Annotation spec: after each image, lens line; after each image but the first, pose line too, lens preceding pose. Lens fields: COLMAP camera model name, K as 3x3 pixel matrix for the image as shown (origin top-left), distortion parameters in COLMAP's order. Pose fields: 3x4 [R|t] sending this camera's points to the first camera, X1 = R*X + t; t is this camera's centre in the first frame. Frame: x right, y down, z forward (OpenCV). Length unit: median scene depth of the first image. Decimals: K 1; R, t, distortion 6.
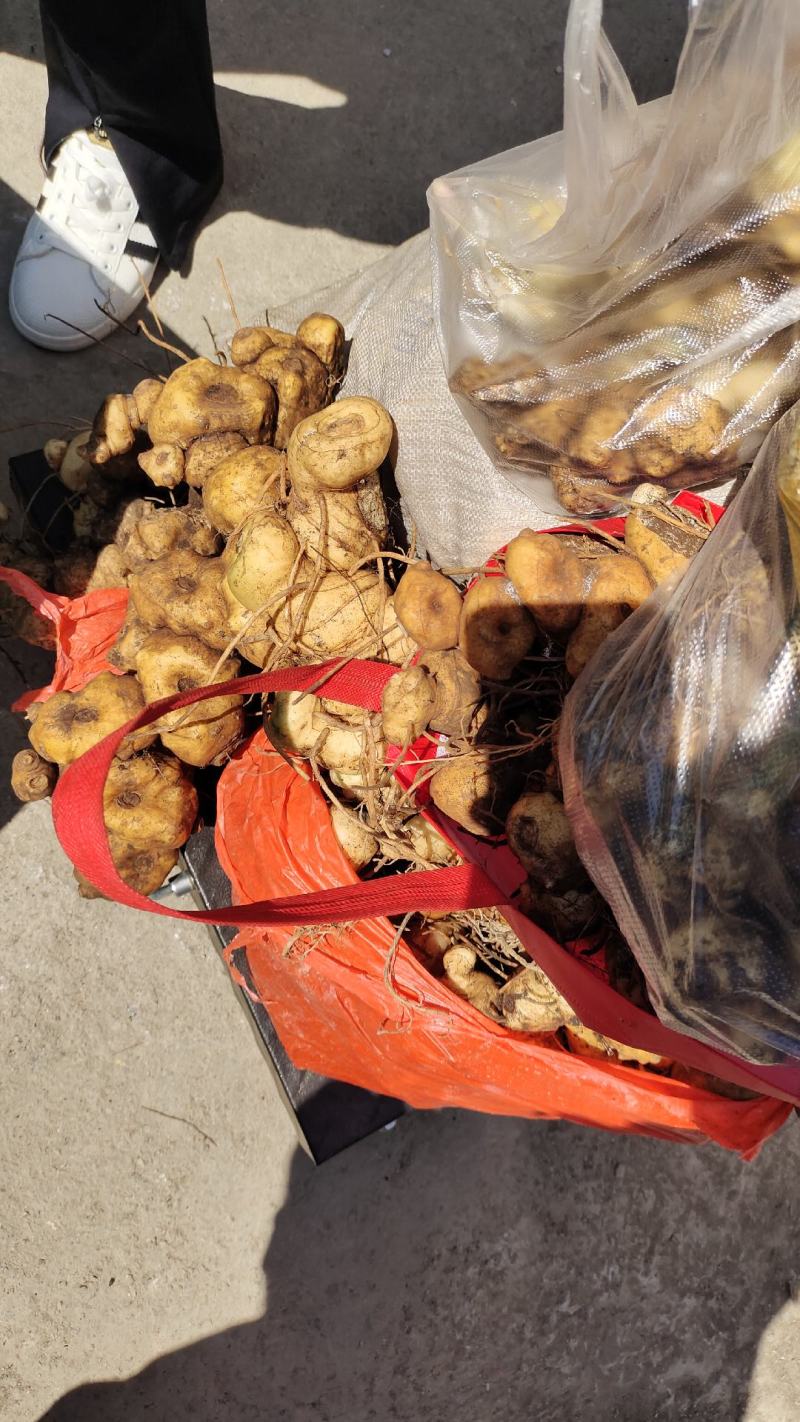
lens RADIAL K [[1280.3, 0, 268.4], [0, 1280.3, 714.3], [0, 0, 1]] dist [-0.006478, 0.009405]
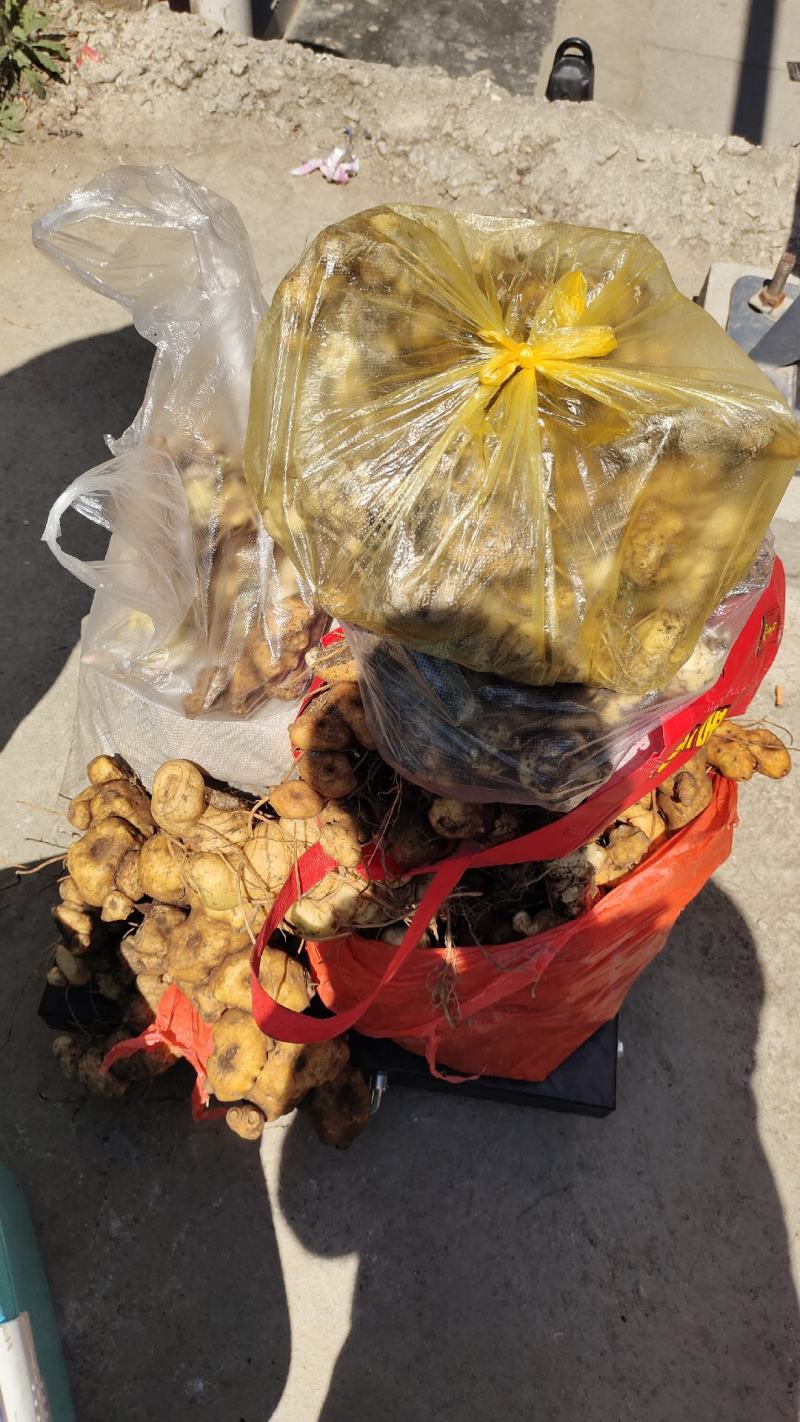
lens RADIAL K [[1110.1, 0, 400.0], [0, 1110.1, 711.0], [0, 0, 1]] dist [-0.036480, 0.006000]
pose [[0.526728, -0.812145, 0.250956, -0.049443], [0.846852, 0.526888, -0.072326, 0.051588], [-0.073487, 0.250619, 0.965293, -0.296227]]
